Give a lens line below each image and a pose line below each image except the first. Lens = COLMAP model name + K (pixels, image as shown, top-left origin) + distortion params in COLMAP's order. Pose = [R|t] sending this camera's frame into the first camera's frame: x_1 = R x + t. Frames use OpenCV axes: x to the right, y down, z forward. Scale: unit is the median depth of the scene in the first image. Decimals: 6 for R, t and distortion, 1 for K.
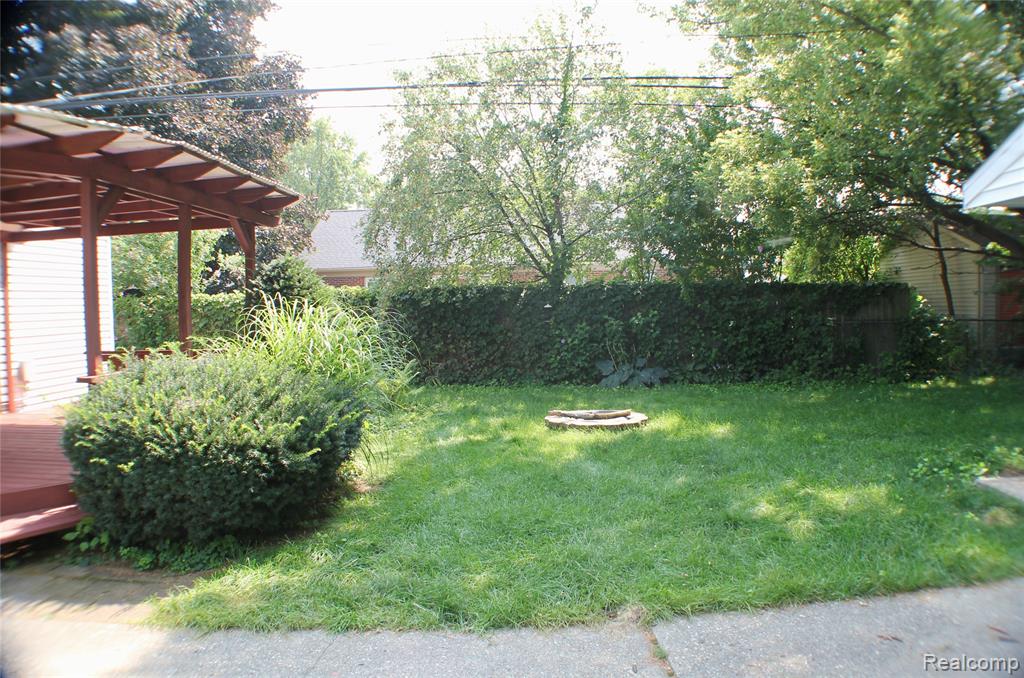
lens RADIAL K [[830.5, 0, 512.0], [0, 830.5, 339.0], [0, 0, 1]] dist [-0.004869, -0.004090]
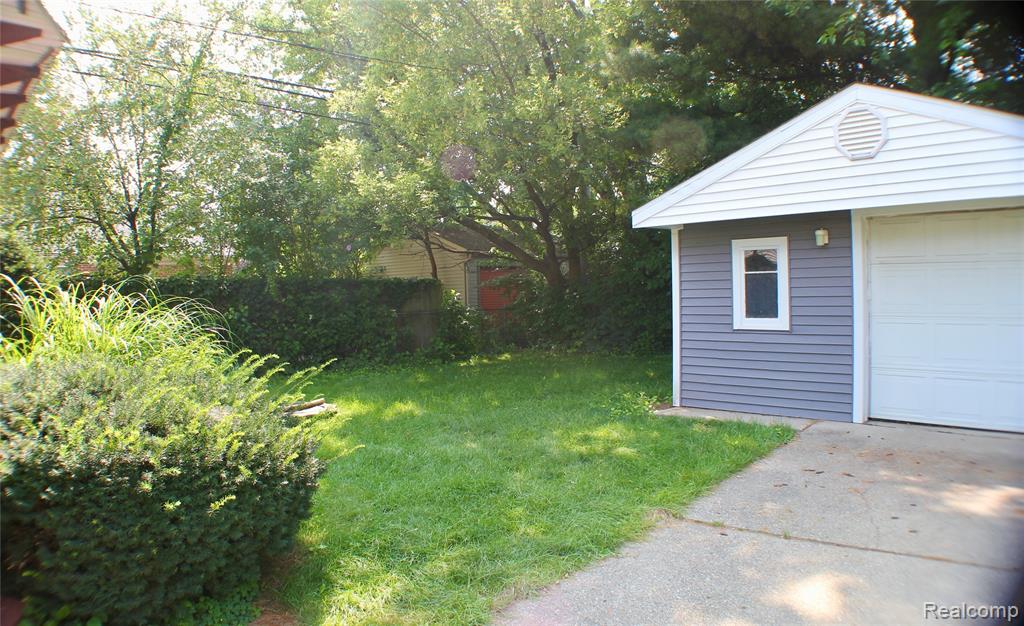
lens RADIAL K [[862.0, 0, 512.0], [0, 862.0, 313.0], [0, 0, 1]] dist [-0.092377, -0.001804]
pose [[0.724048, -0.020778, 0.689437, -0.303508], [0.041511, 0.999047, -0.013486, 0.001757], [-0.688500, 0.038383, 0.724220, 0.038751]]
